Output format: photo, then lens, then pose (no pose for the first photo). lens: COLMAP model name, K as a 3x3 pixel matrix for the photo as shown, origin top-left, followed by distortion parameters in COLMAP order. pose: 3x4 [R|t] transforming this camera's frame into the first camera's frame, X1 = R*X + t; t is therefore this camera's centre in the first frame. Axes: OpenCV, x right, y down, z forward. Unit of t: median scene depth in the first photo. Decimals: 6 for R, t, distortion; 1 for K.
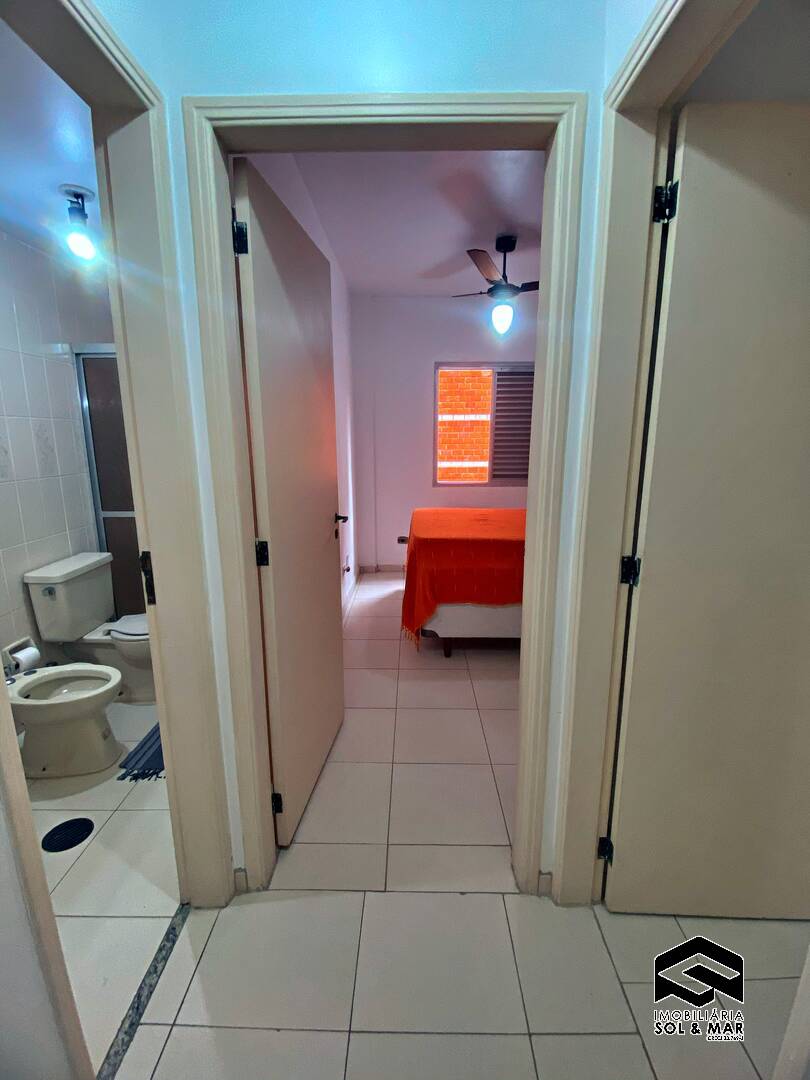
lens RADIAL K [[479.0, 0, 411.1], [0, 479.0, 536.0], [0, 0, 1]] dist [0.022041, -0.022075]
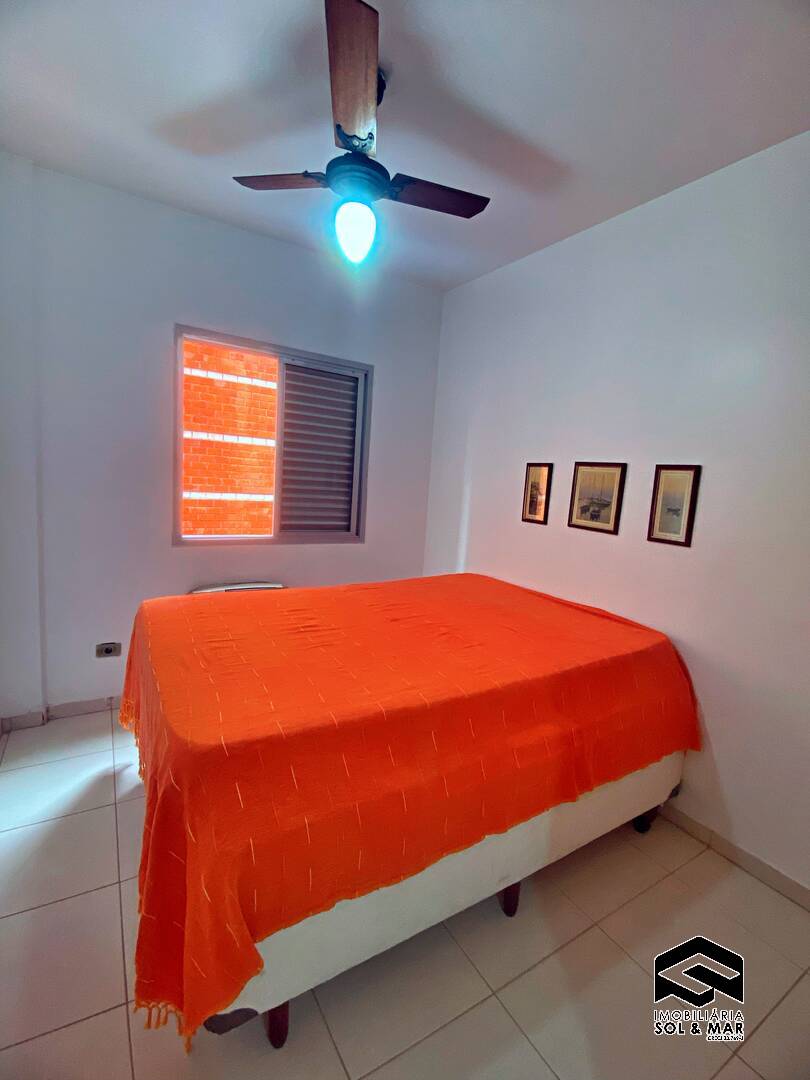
lens RADIAL K [[479.0, 0, 411.1], [0, 479.0, 536.0], [0, 0, 1]] dist [0.022041, -0.022075]
pose [[0.841816, -0.010075, 0.539670, -0.022453], [0.041808, 0.998039, -0.046582, -0.079543], [-0.538142, 0.061776, 0.840587, 0.393238]]
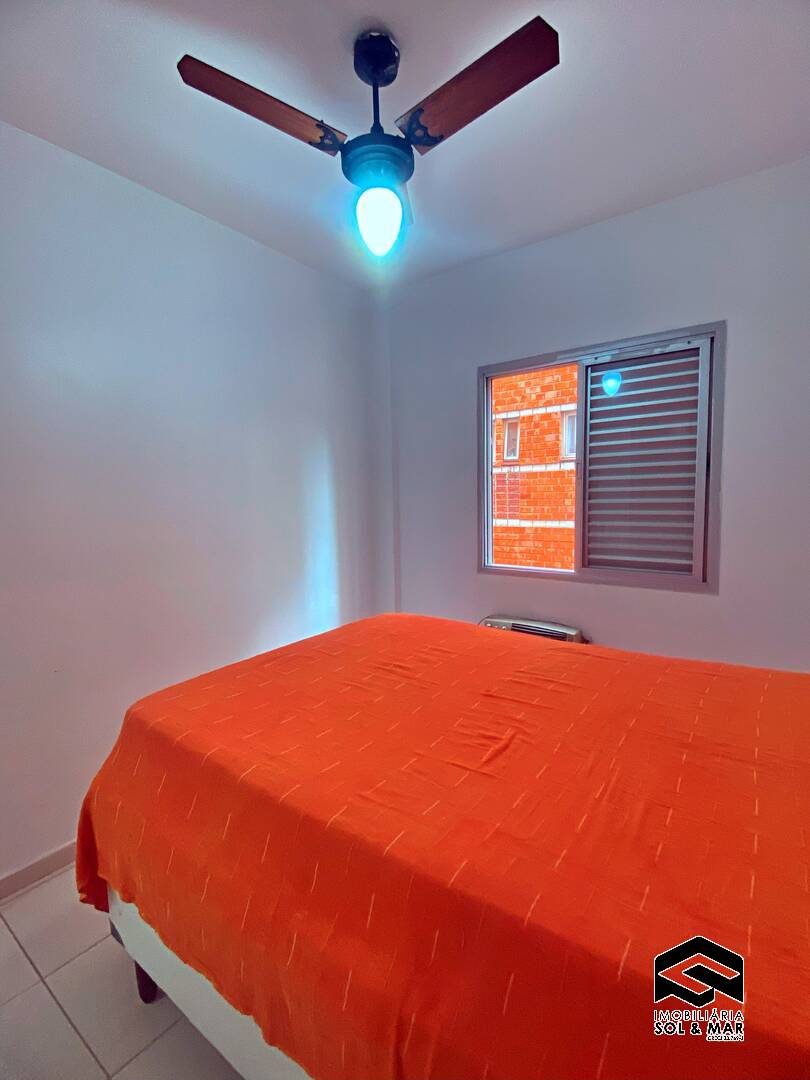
lens RADIAL K [[484.7, 0, 405.9], [0, 484.7, 521.5], [0, 0, 1]] dist [0.001083, -0.021521]
pose [[0.820698, 0.026933, -0.570728, 0.319462], [-0.107020, 0.988456, -0.107247, -0.092985], [0.561251, 0.149097, 0.814106, 0.481330]]
